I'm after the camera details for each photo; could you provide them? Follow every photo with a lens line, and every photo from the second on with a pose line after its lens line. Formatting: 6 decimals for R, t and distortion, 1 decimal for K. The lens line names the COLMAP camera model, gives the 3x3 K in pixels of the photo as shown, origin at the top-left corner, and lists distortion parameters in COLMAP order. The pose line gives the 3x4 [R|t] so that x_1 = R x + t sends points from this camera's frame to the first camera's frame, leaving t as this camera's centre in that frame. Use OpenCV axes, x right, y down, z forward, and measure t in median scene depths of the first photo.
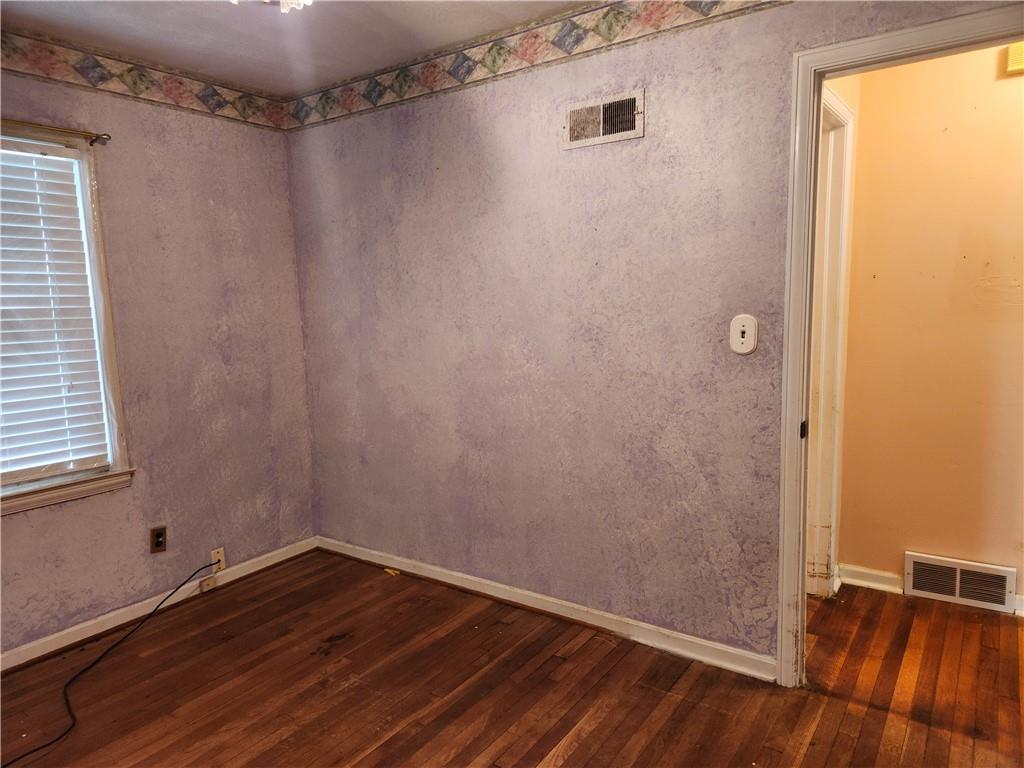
lens RADIAL K [[680.7, 0, 510.7], [0, 680.7, 390.6], [0, 0, 1]] dist [0.078666, -0.066148]
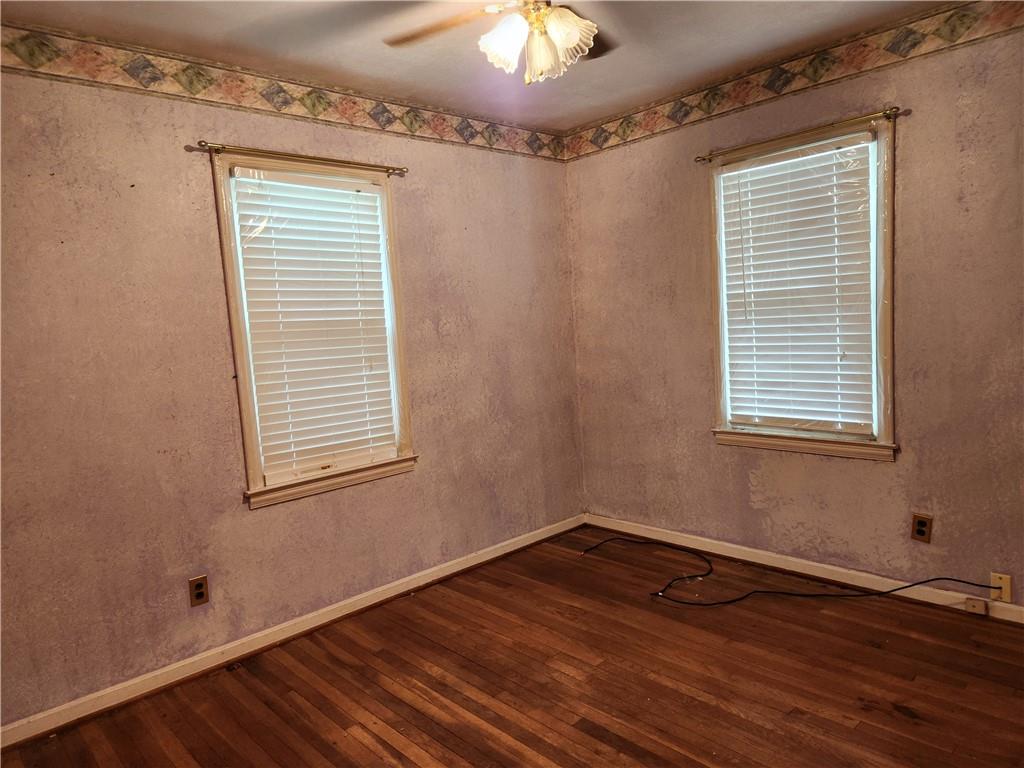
lens RADIAL K [[680.7, 0, 510.7], [0, 680.7, 390.6], [0, 0, 1]] dist [0.078666, -0.066148]
pose [[-0.196883, 0.142925, -0.969953, 0.523966], [-0.063685, 0.985364, 0.158122, -0.087761], [0.978356, 0.092903, -0.184899, 0.657445]]
